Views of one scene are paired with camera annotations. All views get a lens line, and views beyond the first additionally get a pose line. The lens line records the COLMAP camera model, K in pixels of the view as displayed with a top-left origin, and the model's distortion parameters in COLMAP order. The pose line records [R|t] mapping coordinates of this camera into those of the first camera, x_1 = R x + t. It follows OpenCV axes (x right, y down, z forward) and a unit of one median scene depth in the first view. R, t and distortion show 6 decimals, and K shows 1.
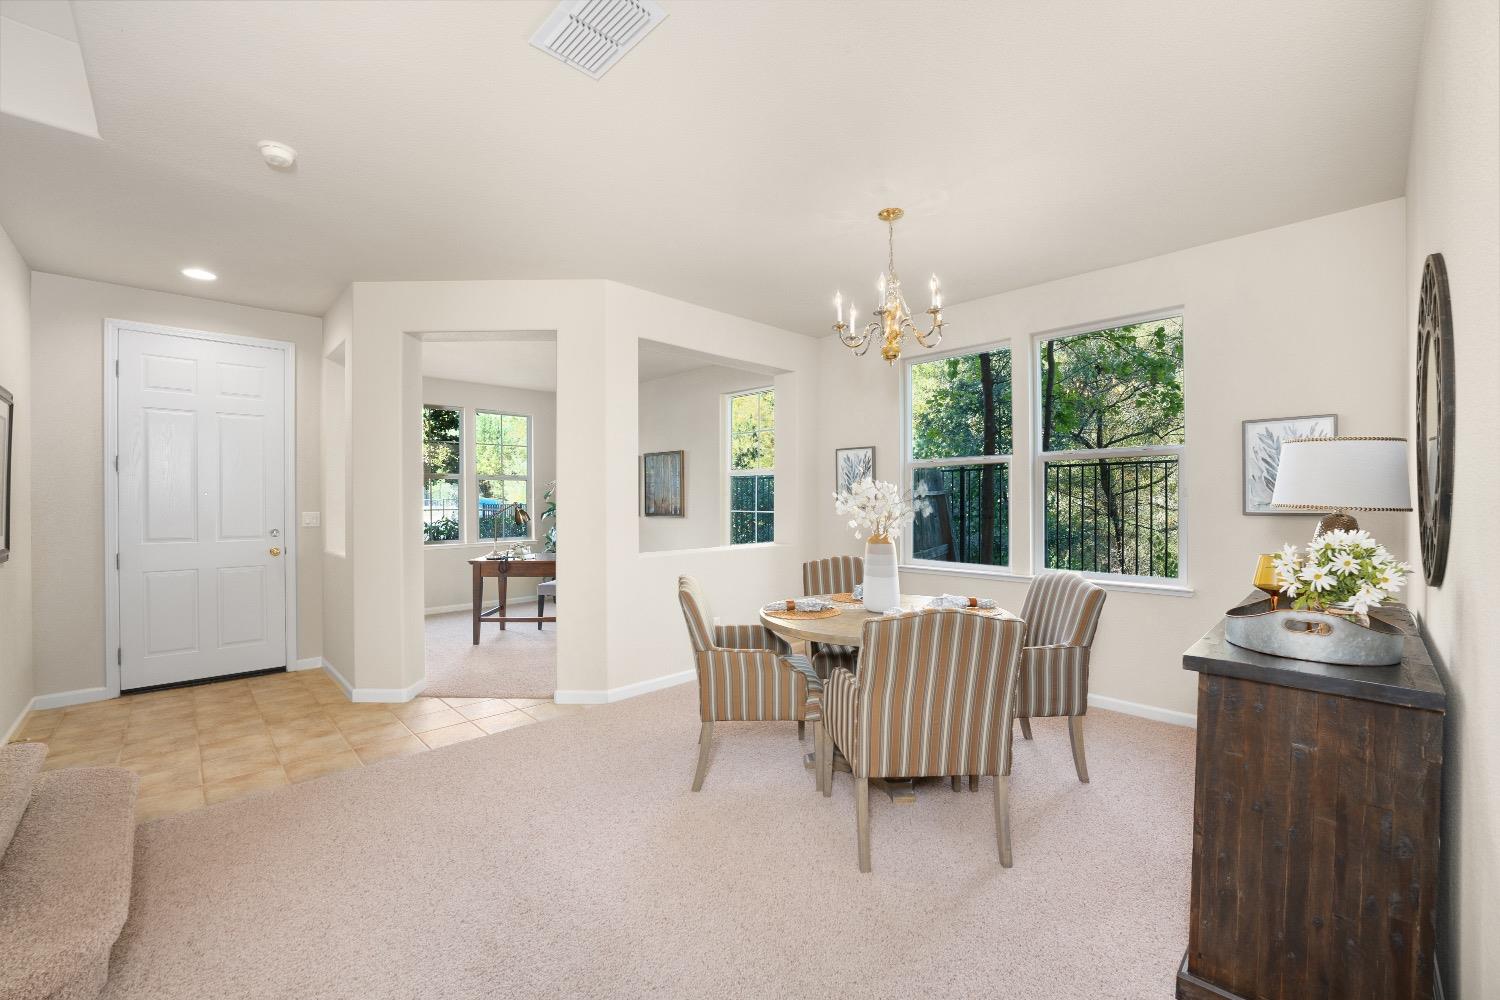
lens RADIAL K [[598.4, 0, 743.7], [0, 598.4, 501.9], [0, 0, 1]] dist [-0.024585, 0.000035]
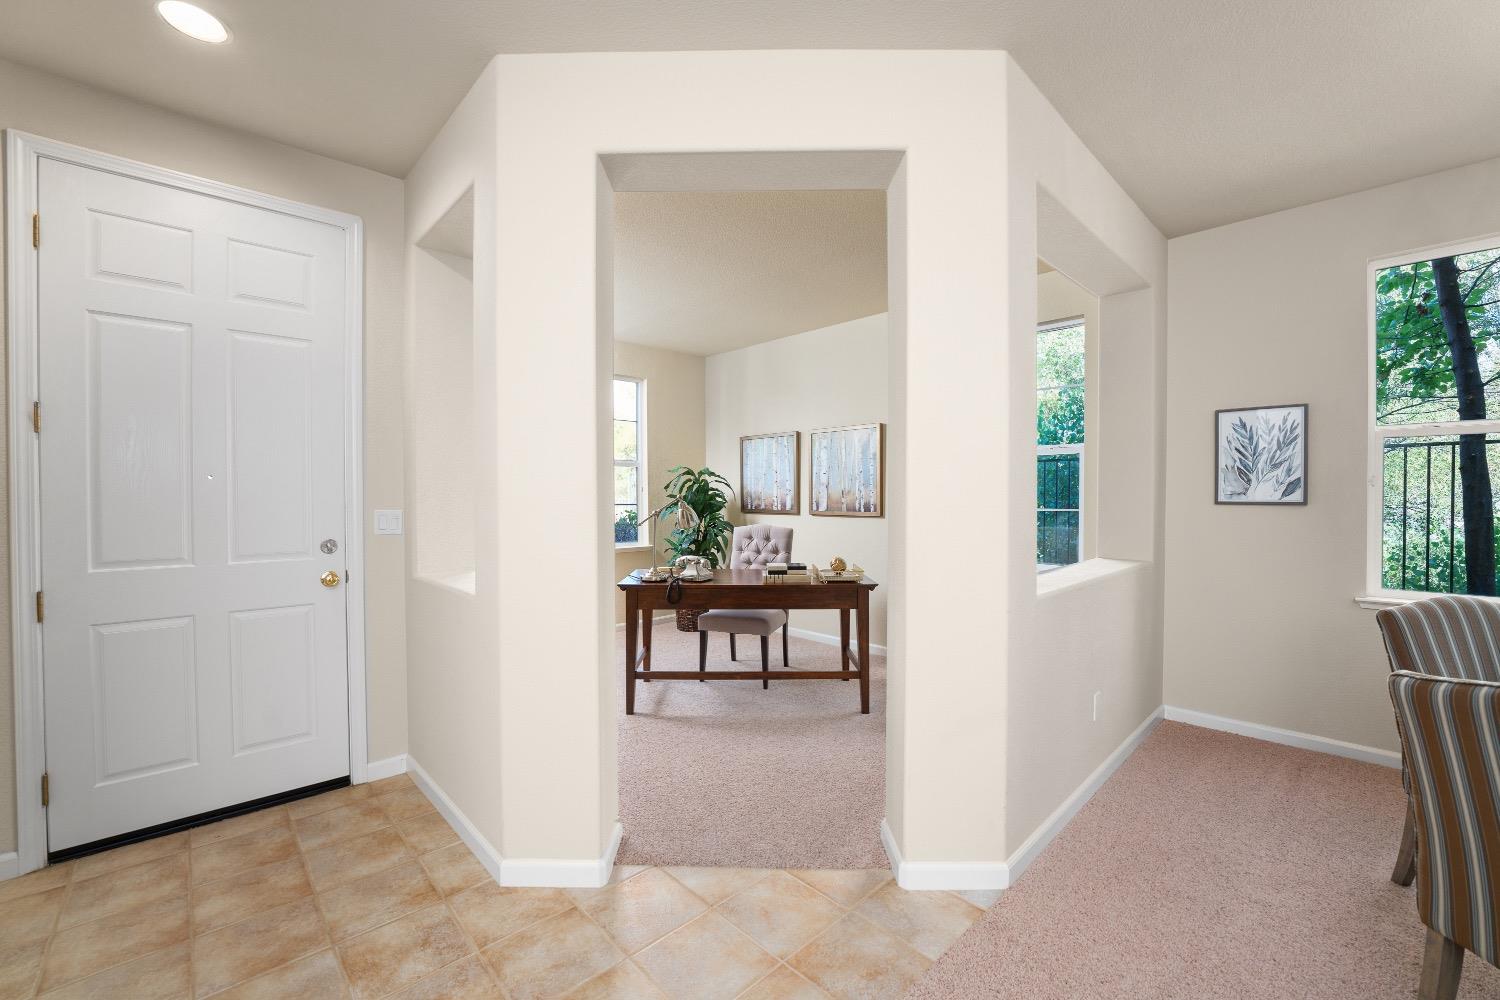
lens RADIAL K [[601.9, 0, 741.4], [0, 601.9, 503.5], [0, 0, 1]] dist [-0.017910, 0.000091]
pose [[0.999922, 0.000831, -0.012431, -0.383019], [-0.000703, 0.999947, 0.010313, 0.004043], [0.012439, -0.010303, 0.999870, 0.418636]]
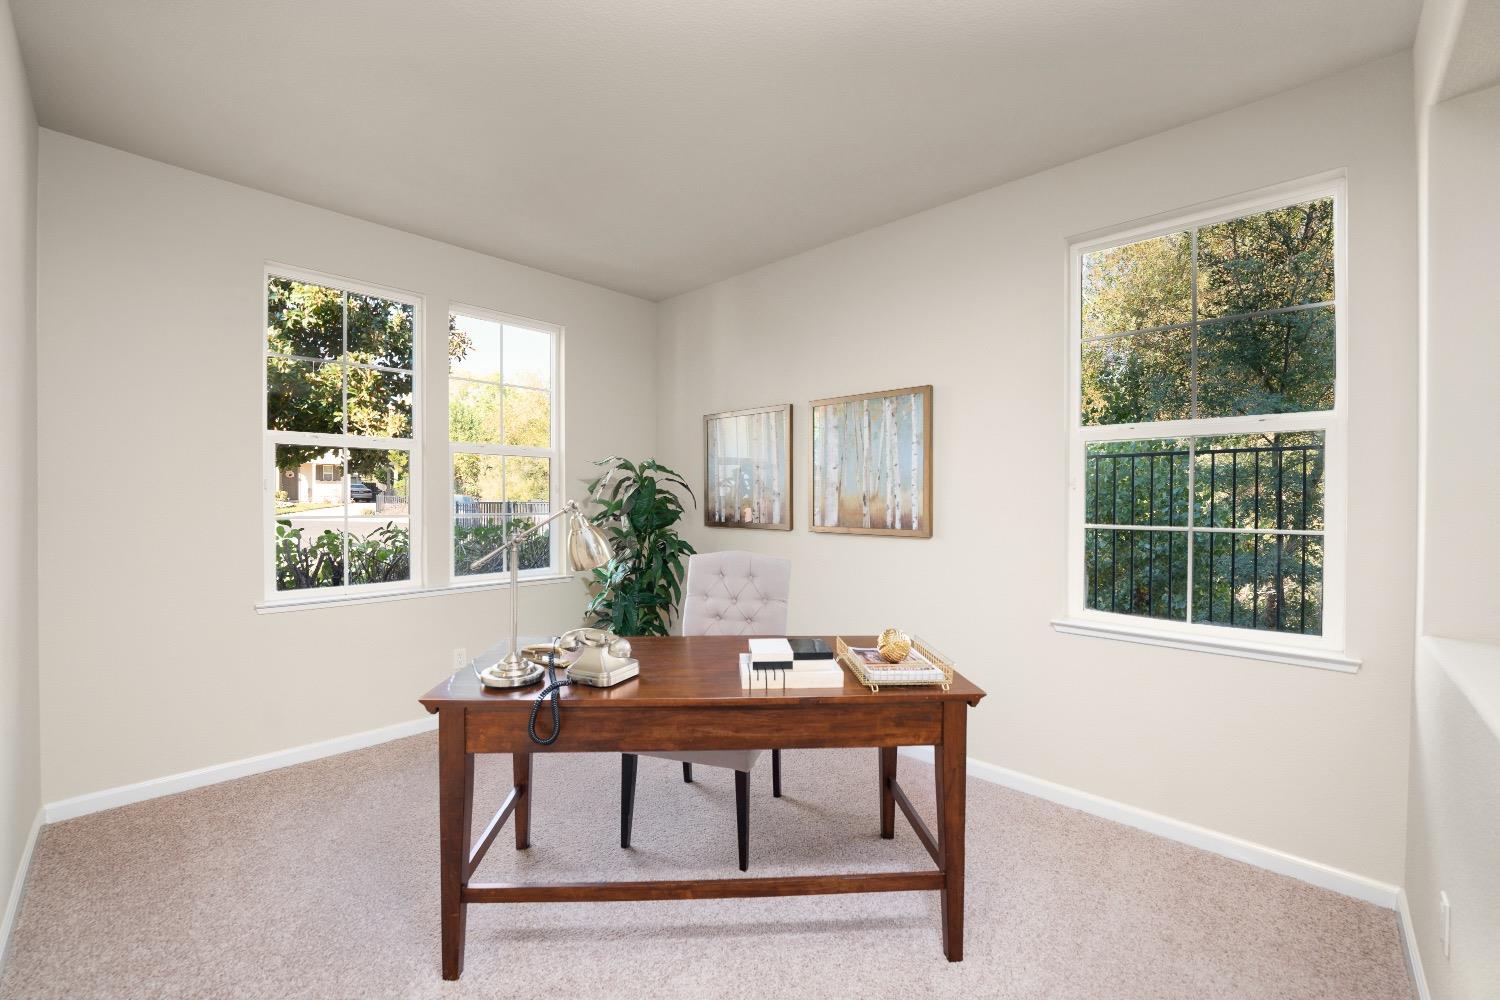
lens RADIAL K [[598.4, 0, 743.7], [0, 598.4, 501.9], [0, 0, 1]] dist [-0.024585, 0.000035]
pose [[0.999105, 0.006288, 0.041826, -0.379538], [-0.006368, 0.999978, 0.001780, -0.000536], [-0.041814, -0.002045, 0.999123, 0.840855]]
